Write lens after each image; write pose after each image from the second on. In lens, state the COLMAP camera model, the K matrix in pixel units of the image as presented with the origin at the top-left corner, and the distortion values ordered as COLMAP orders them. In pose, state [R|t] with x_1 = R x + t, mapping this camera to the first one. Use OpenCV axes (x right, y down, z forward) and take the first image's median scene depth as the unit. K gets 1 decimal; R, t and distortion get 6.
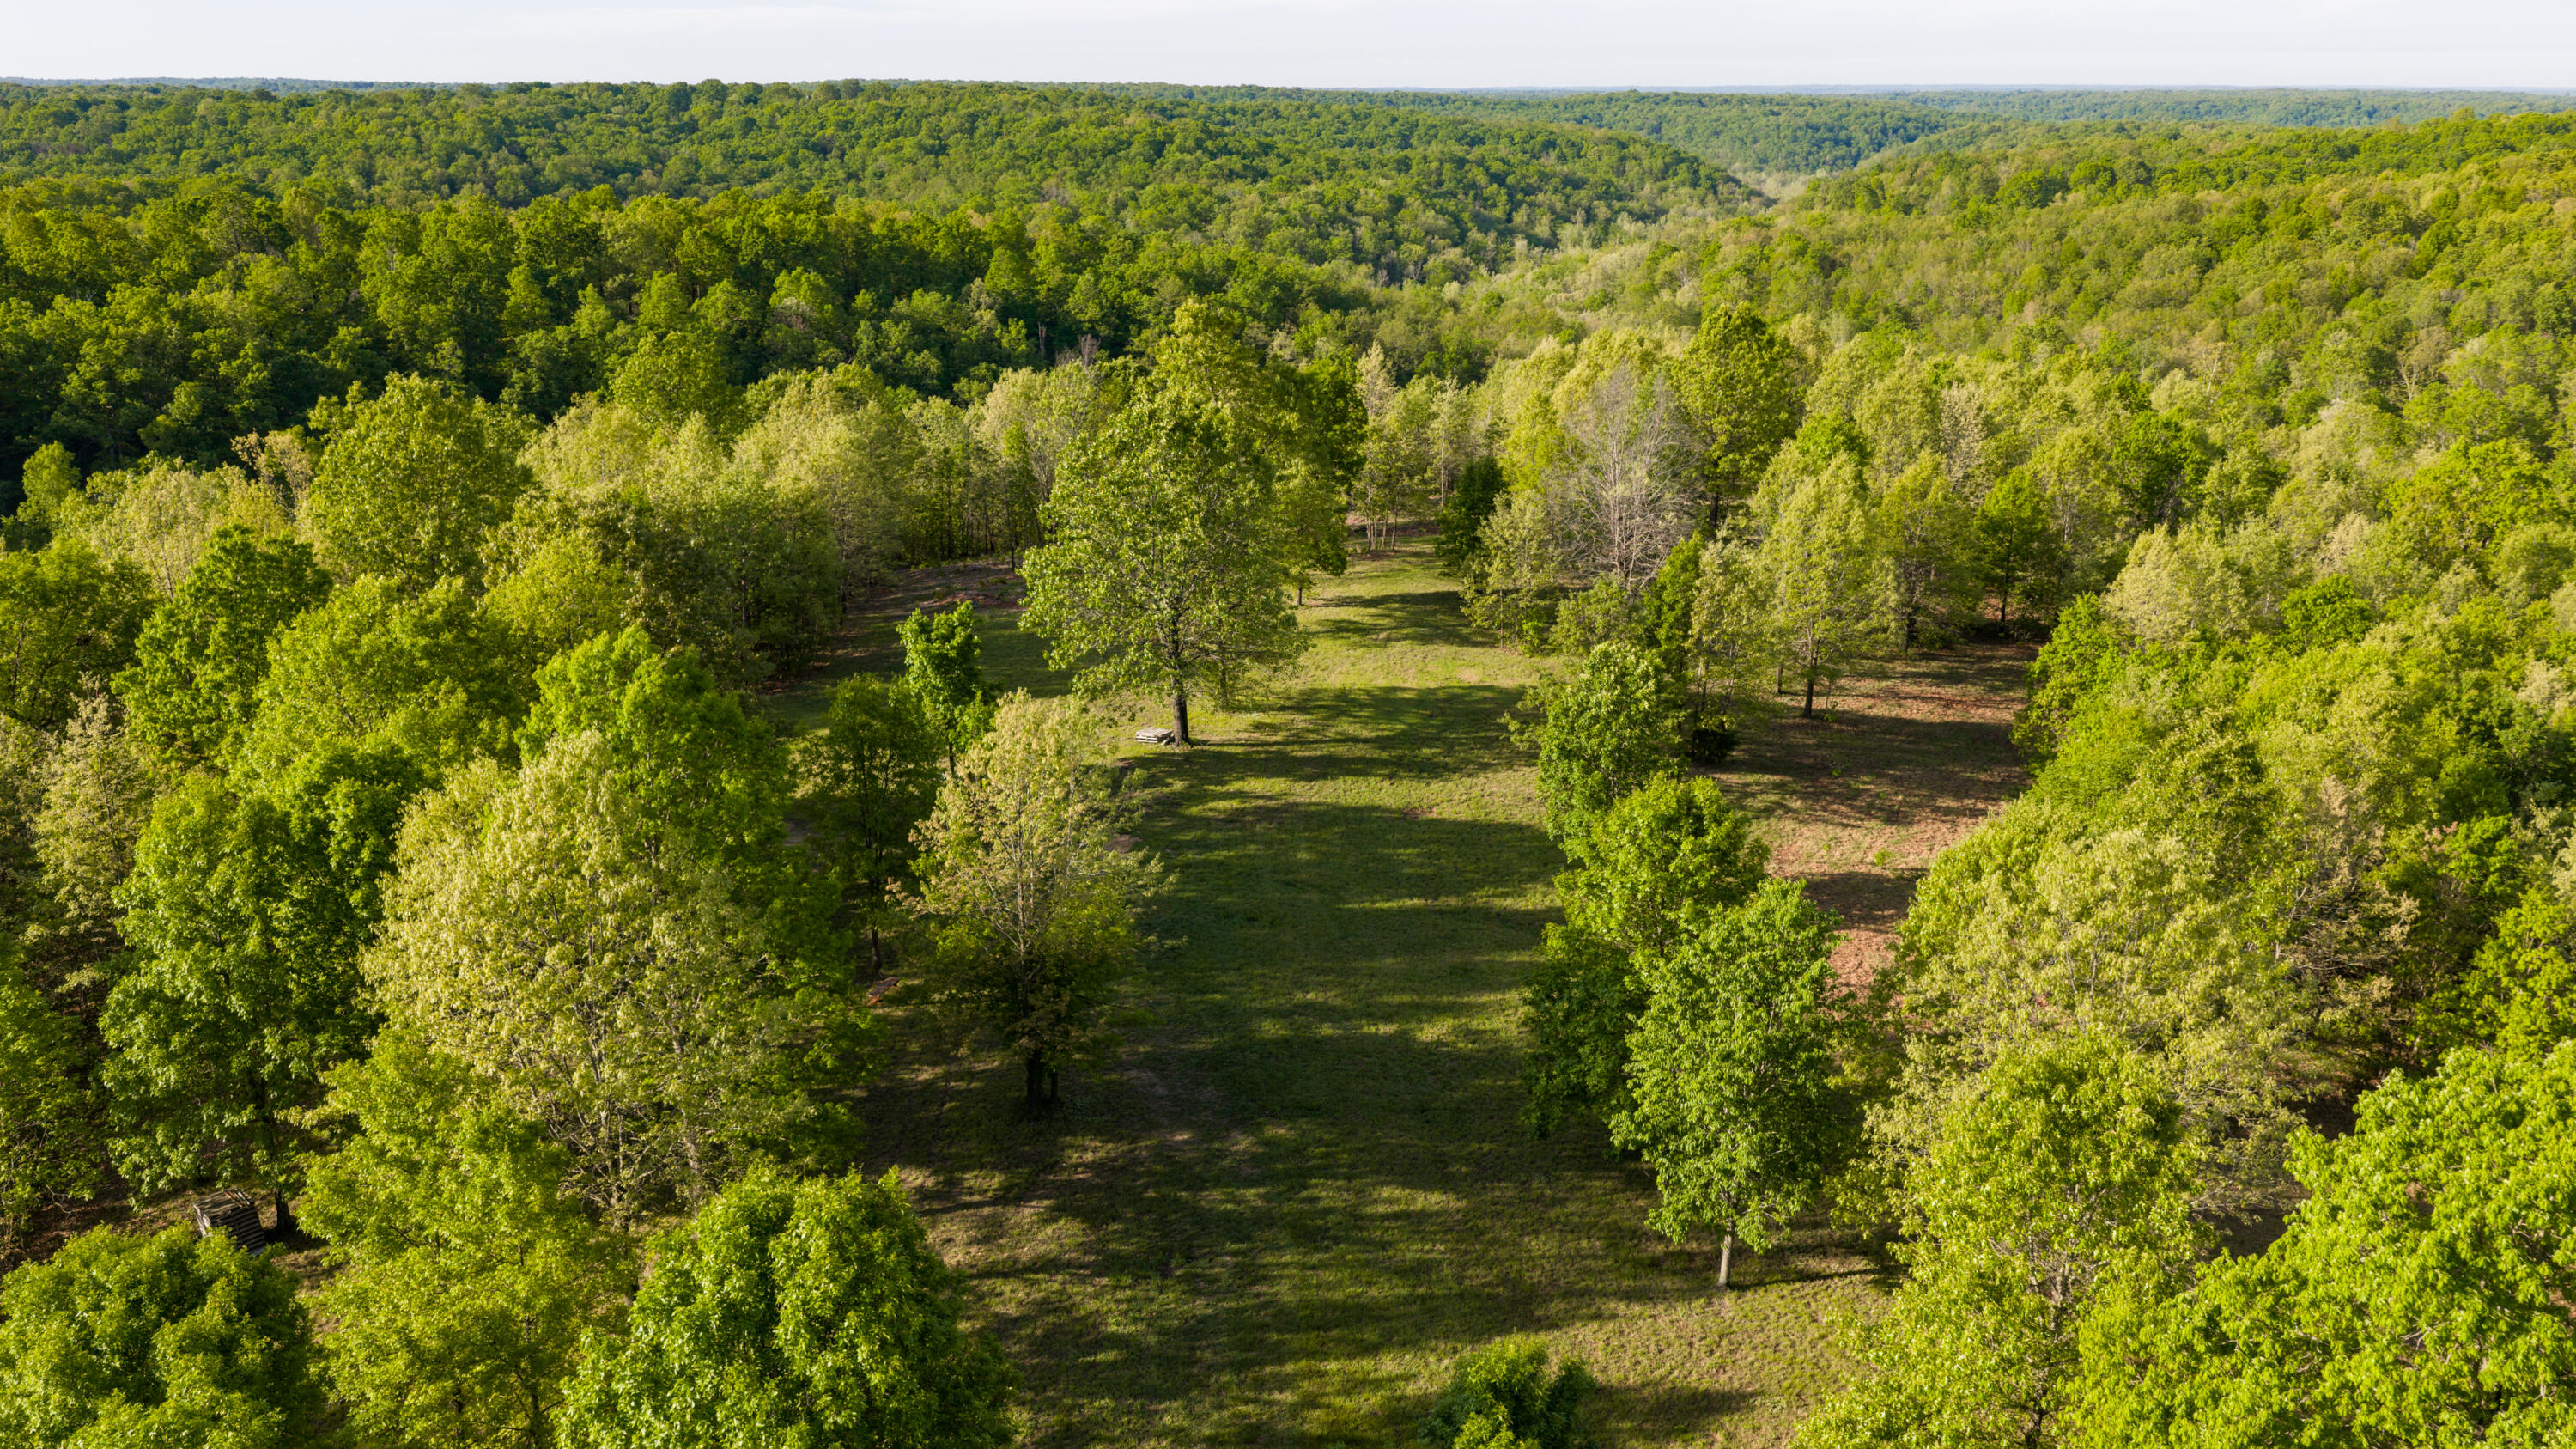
lens RADIAL K [[2127.6, 0, 1288.0], [0, 2127.6, 724.5], [0, 0, 1]] dist [0.025150, -0.051667]
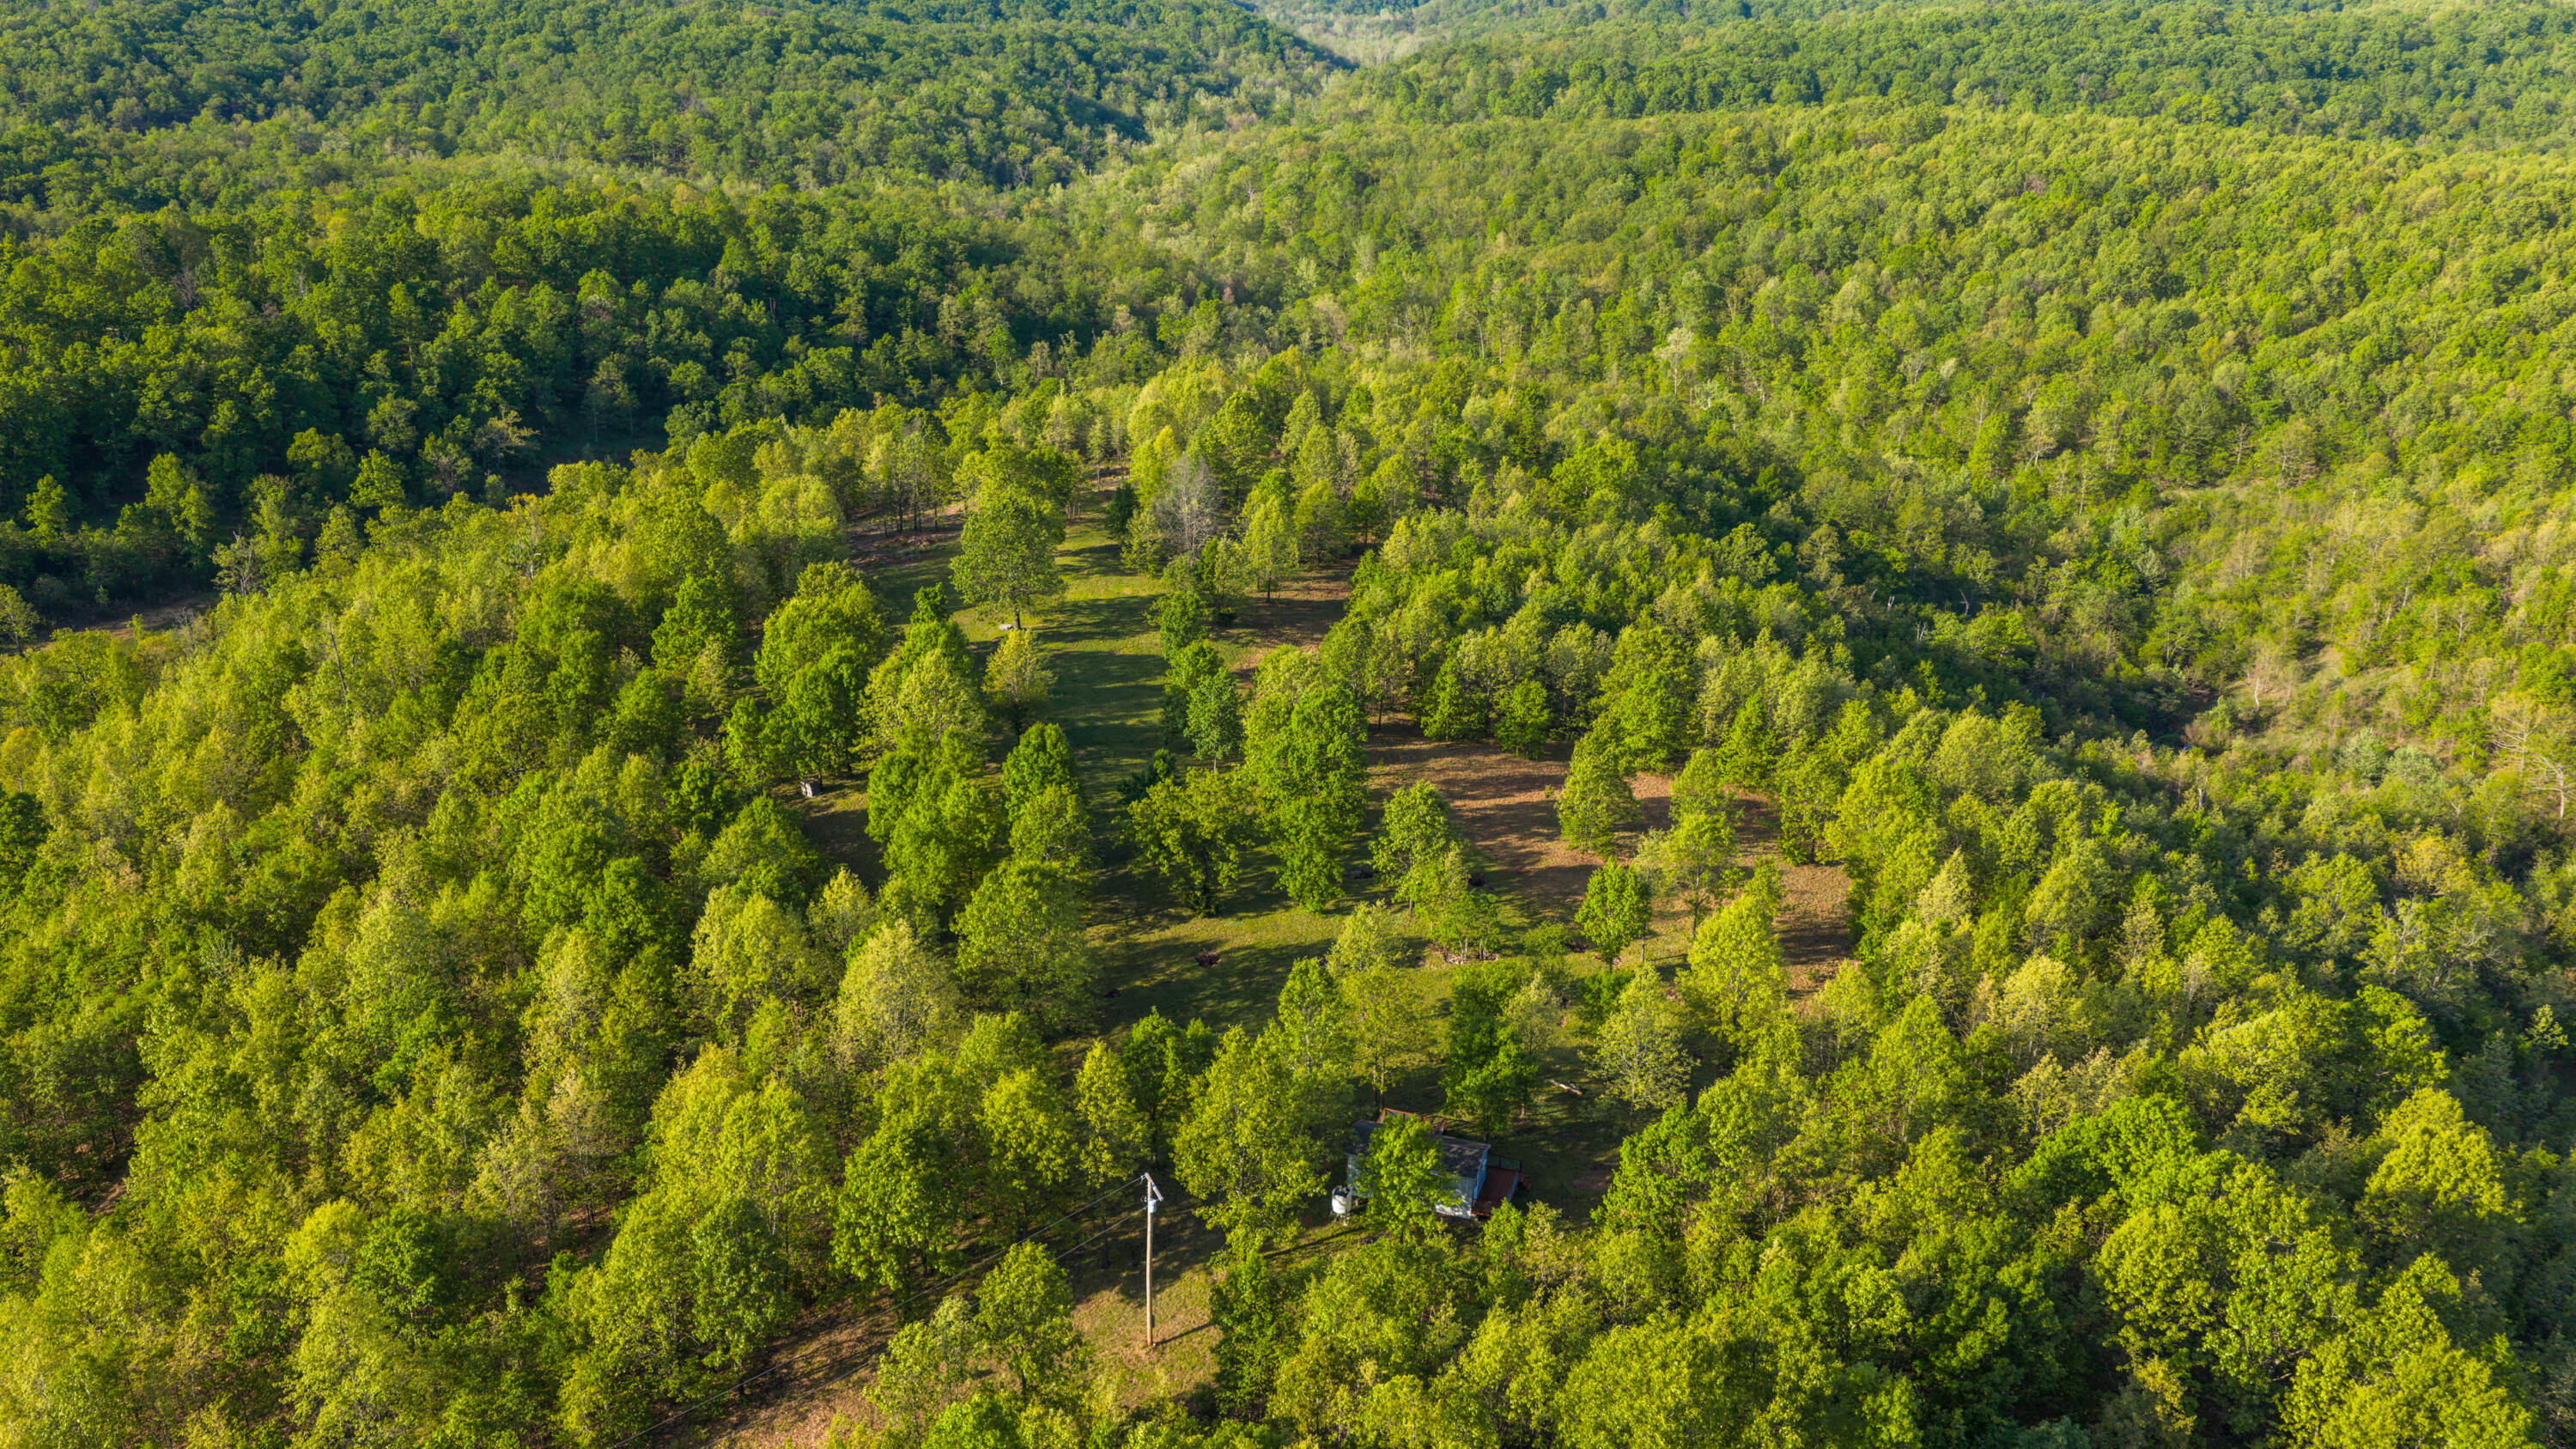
lens RADIAL K [[2127.6, 0, 1288.0], [0, 2127.6, 724.5], [0, 0, 1]] dist [0.025150, -0.051667]
pose [[0.982219, -0.063909, 0.176525, -0.028263], [0.048651, 0.994802, 0.089456, -0.013520], [-0.181324, -0.079277, 0.980223, -0.231839]]
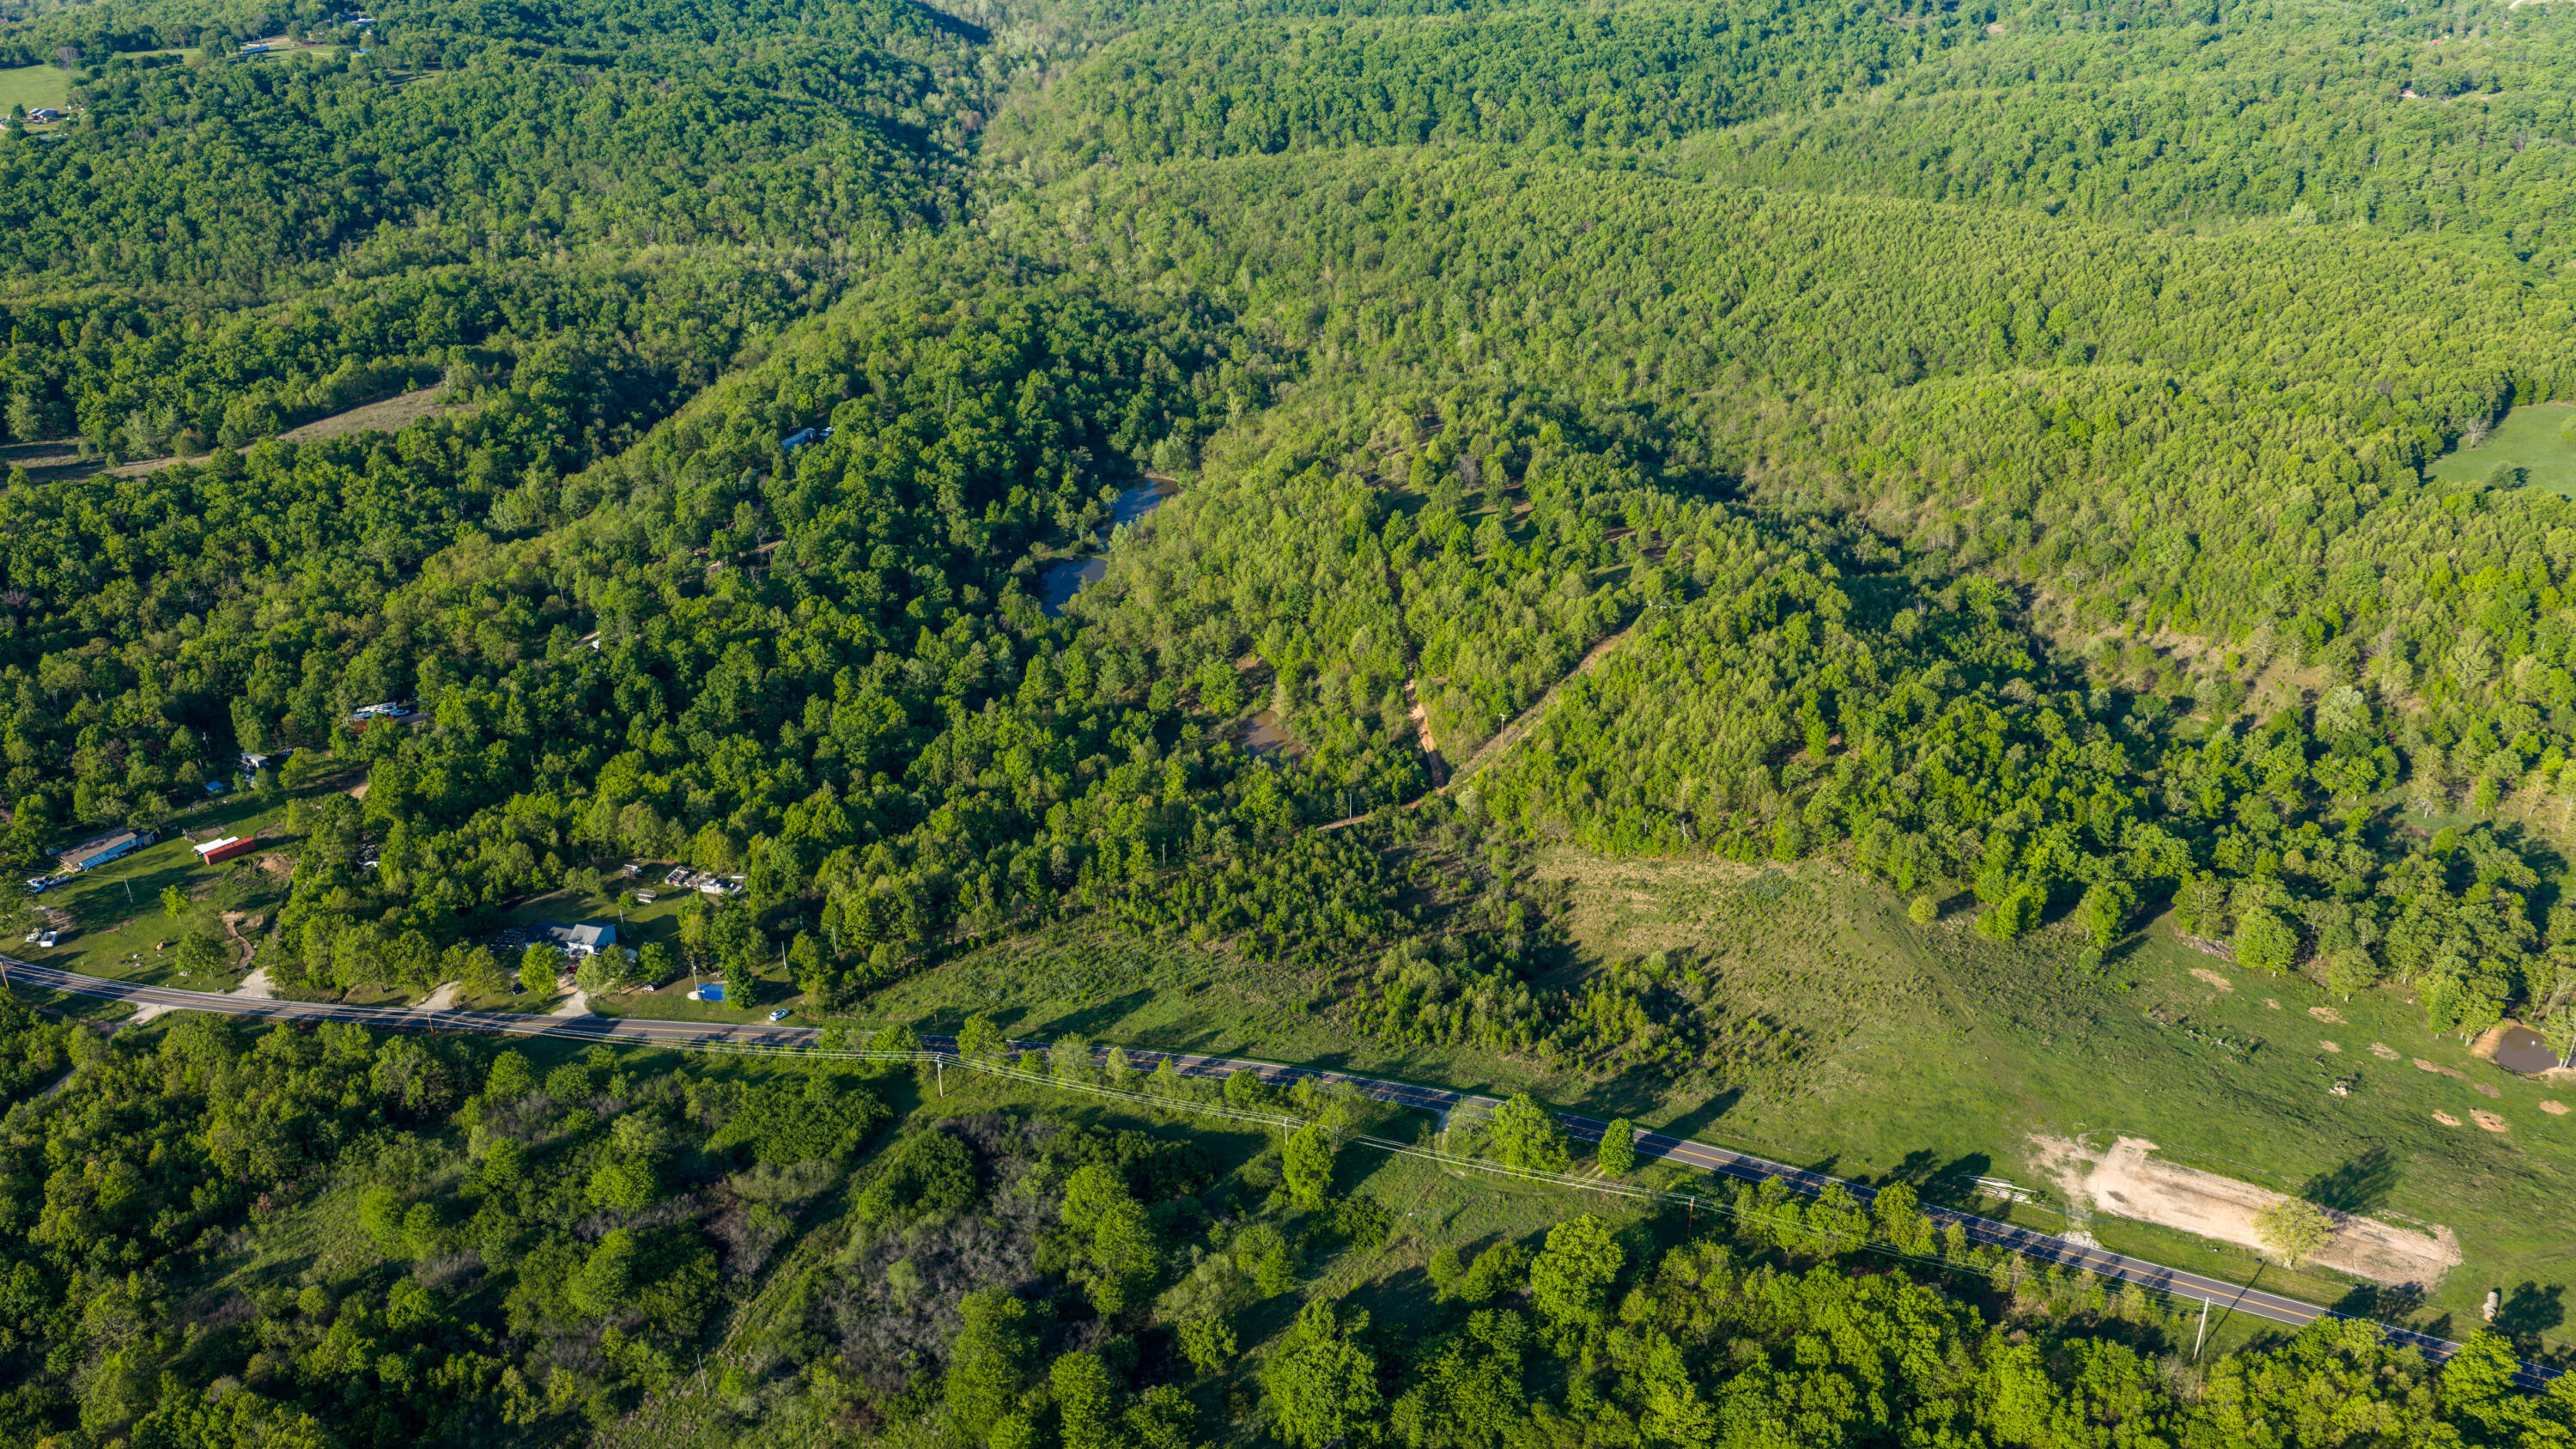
lens RADIAL K [[2127.6, 0, 1288.0], [0, 2127.6, 724.5], [0, 0, 1]] dist [0.025150, -0.051667]
pose [[0.876962, -0.230303, 0.421780, -0.682112], [0.150646, 0.965193, 0.213796, -0.168976], [-0.456337, -0.123952, 0.881131, -0.985601]]
